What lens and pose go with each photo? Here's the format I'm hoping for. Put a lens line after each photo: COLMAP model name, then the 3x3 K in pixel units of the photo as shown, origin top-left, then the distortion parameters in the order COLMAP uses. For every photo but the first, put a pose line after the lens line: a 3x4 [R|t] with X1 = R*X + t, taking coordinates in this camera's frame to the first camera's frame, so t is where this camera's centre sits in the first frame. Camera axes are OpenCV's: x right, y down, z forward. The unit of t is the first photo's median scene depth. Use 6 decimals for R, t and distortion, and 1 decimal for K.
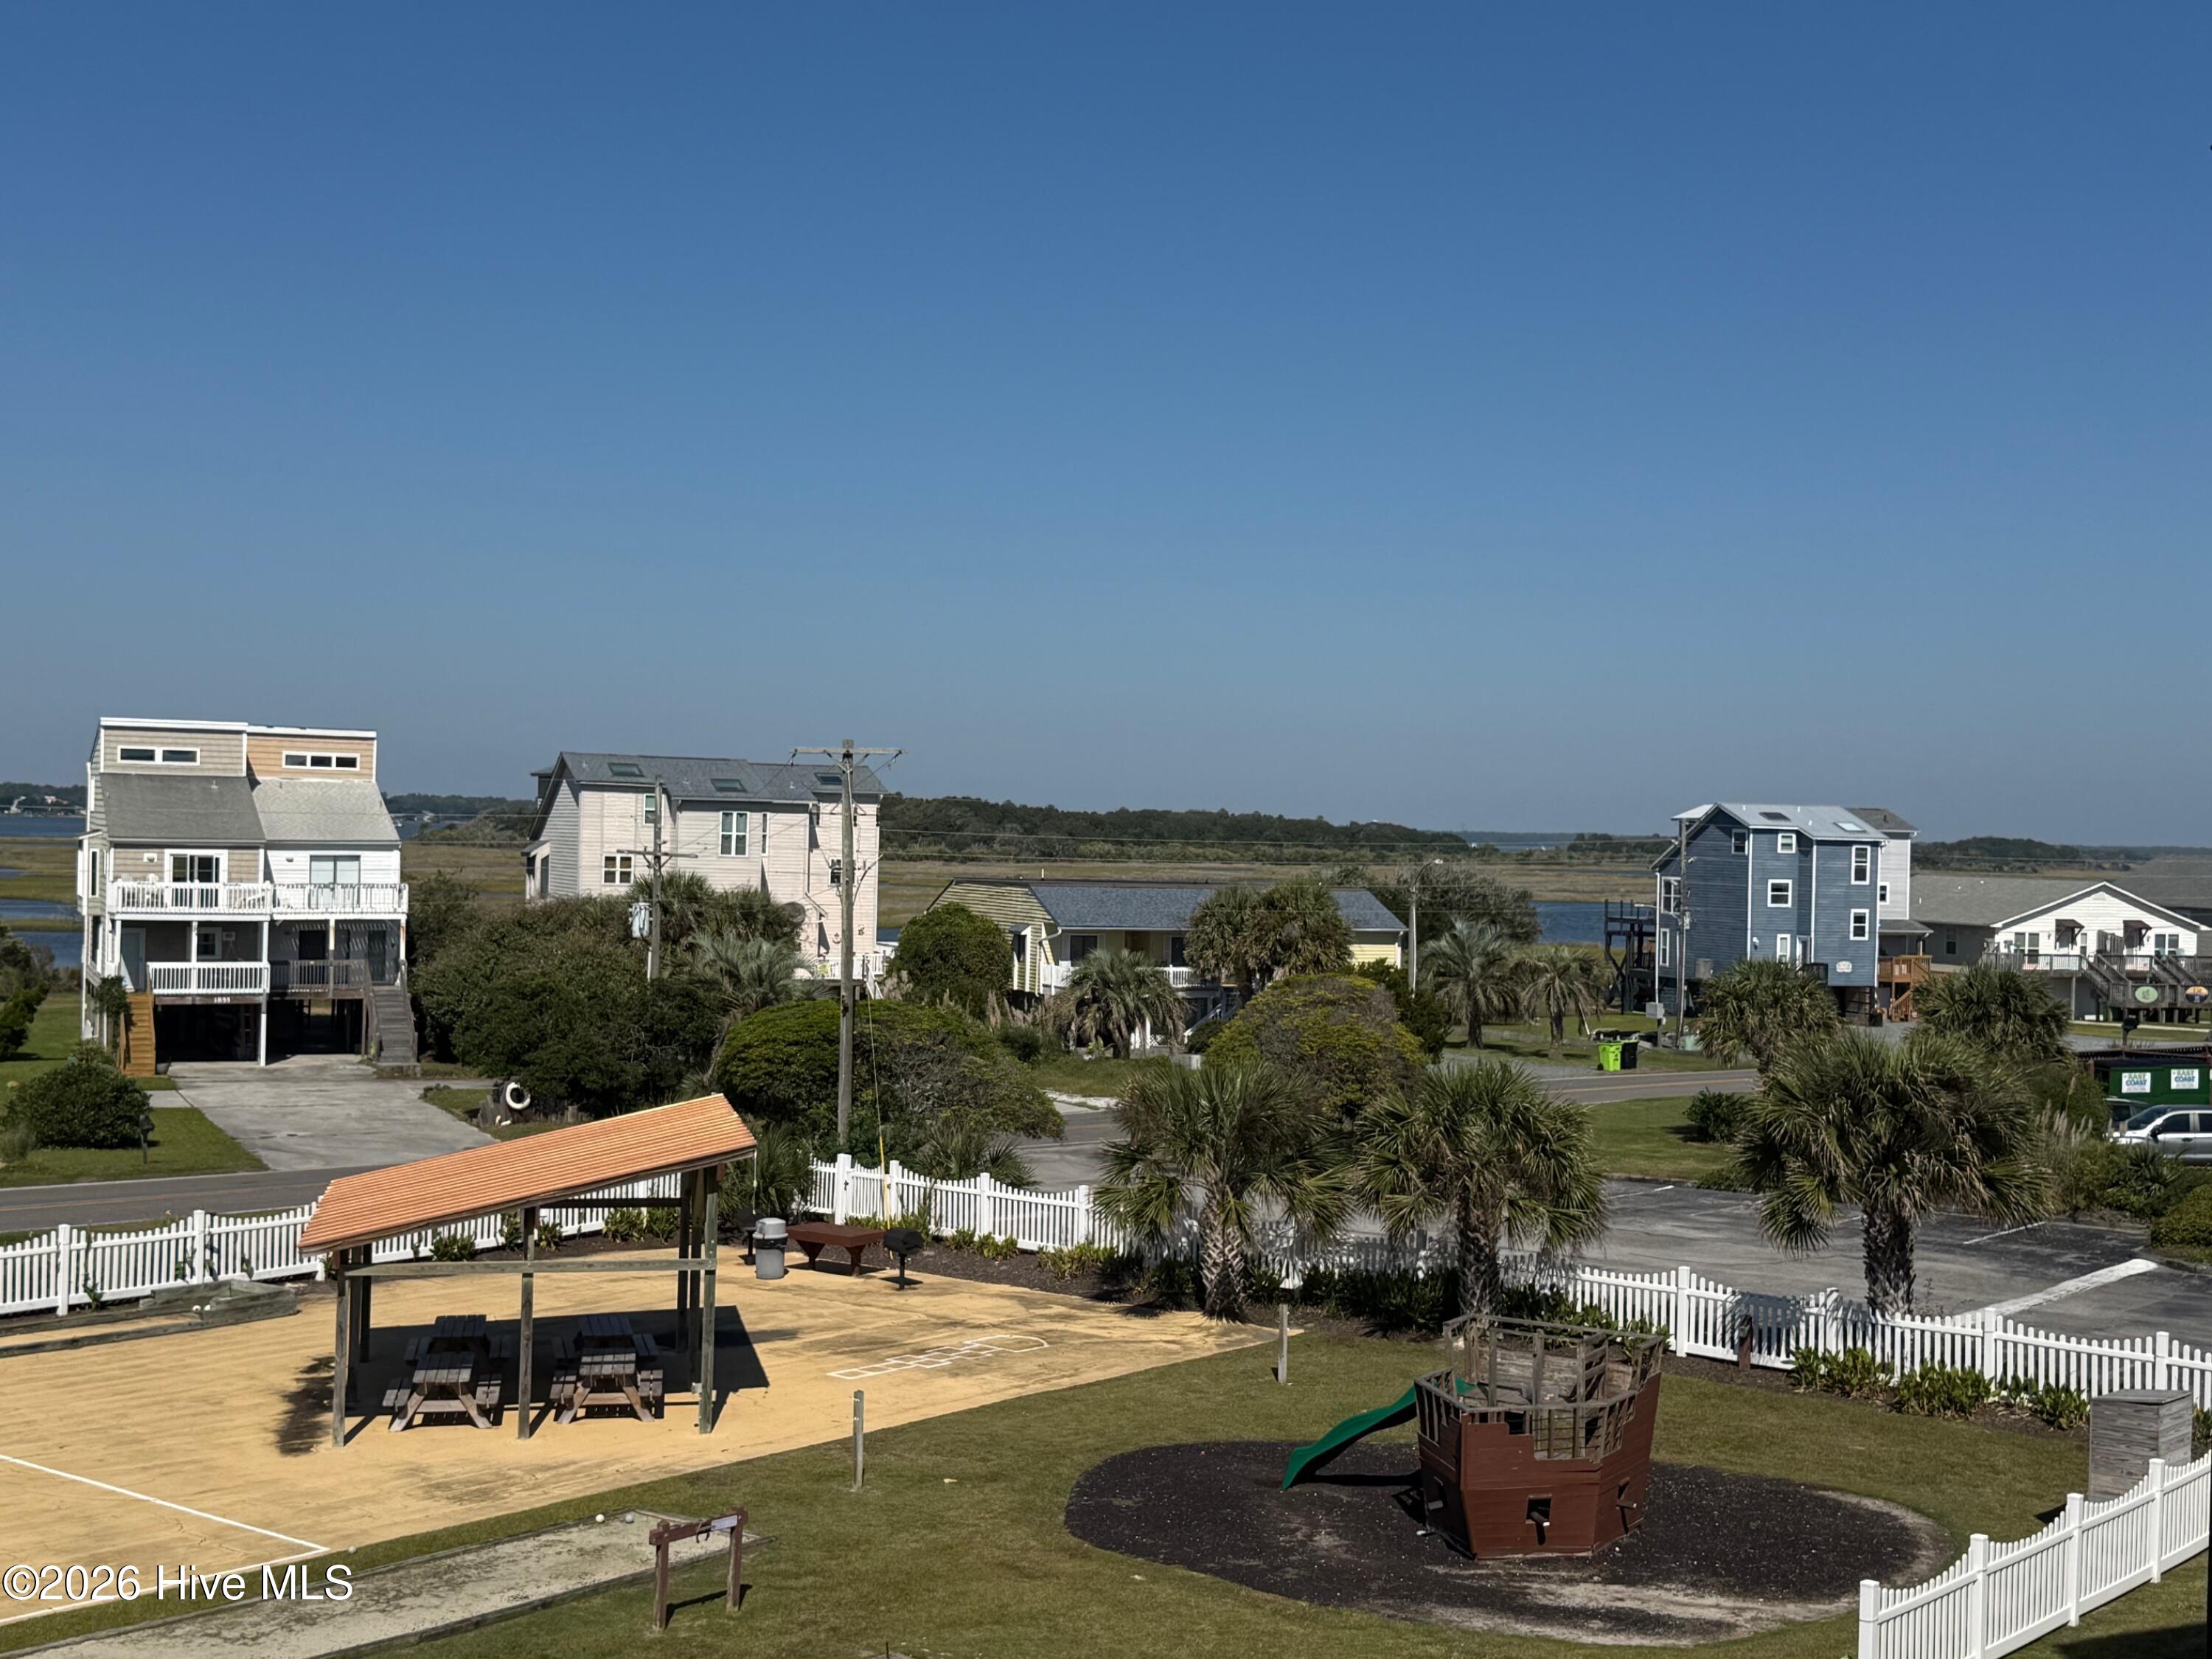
lens RADIAL K [[2776.5, 0, 1104.4], [0, 2776.5, 835.3], [0, 0, 1]] dist [0.130976, 0.000000]
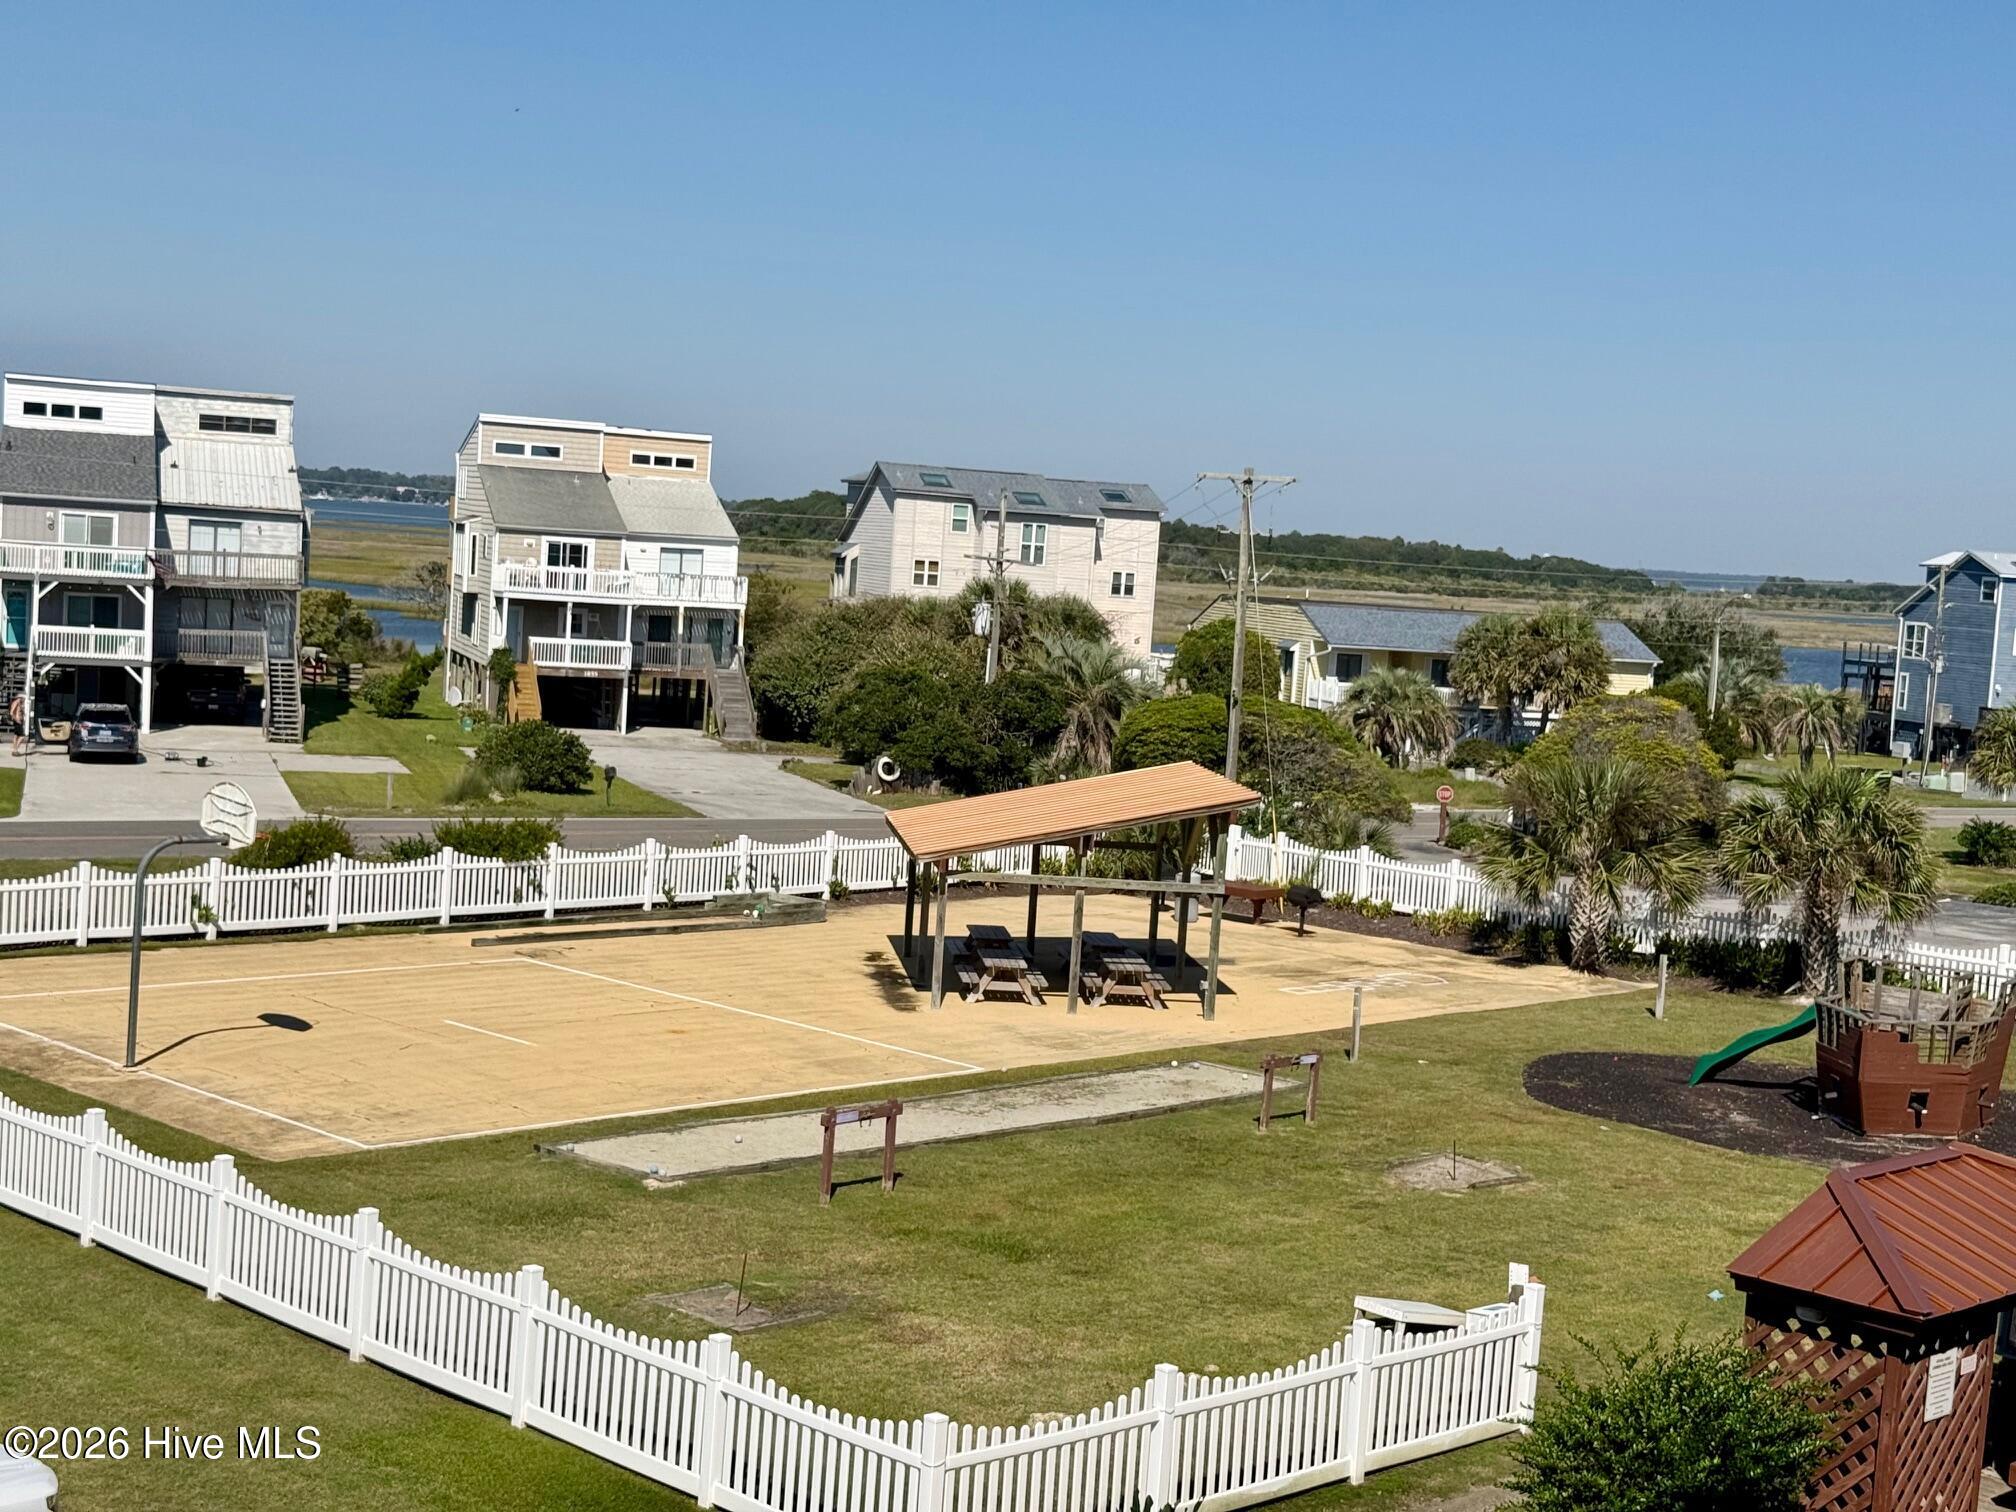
lens RADIAL K [[2838.3, 0, 1008.0], [0, 2838.3, 755.6], [0, 0, 1]] dist [0.126177, 0.000000]
pose [[0.995110, 0.048680, -0.085944, -0.069678], [-0.042448, 0.996435, 0.072908, 0.002142], [0.089186, -0.068903, 0.993629, -0.151121]]
